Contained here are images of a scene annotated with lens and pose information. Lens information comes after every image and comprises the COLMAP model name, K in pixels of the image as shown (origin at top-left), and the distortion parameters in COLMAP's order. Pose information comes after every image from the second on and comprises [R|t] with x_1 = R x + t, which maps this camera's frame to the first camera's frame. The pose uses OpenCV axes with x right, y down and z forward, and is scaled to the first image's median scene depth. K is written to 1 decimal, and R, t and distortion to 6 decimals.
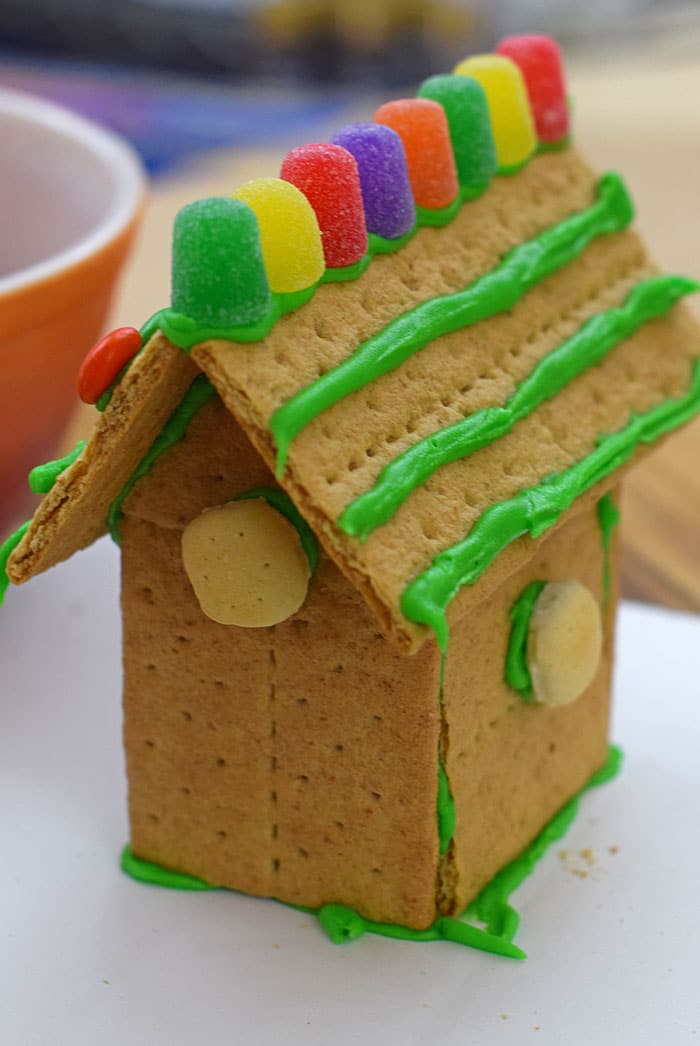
lens RADIAL K [[2832.8, 0, 405.4], [0, 2832.8, 521.6], [0, 0, 1]] dist [-0.034646, -0.122783]
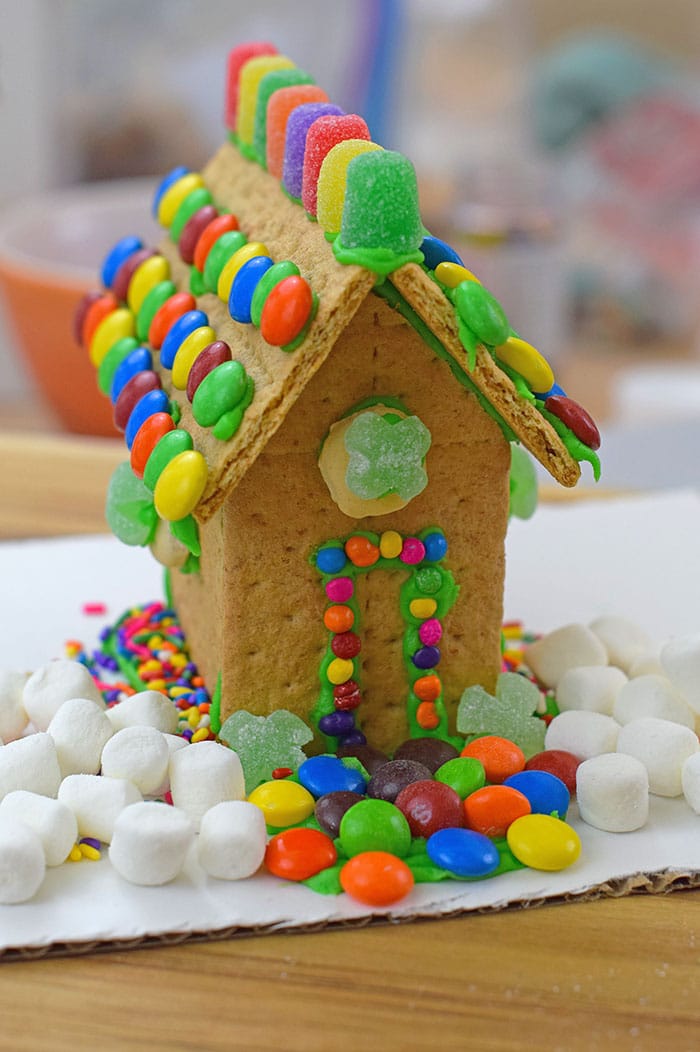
lens RADIAL K [[2636.0, 0, 349.6], [0, 2636.0, 458.3], [0, 0, 1]] dist [0.009549, 0.064758]
pose [[0.758699, -0.189071, 0.623400, -0.748387], [0.234147, 0.972151, 0.009879, 0.000028], [-0.607907, 0.138472, 0.781841, 0.131469]]
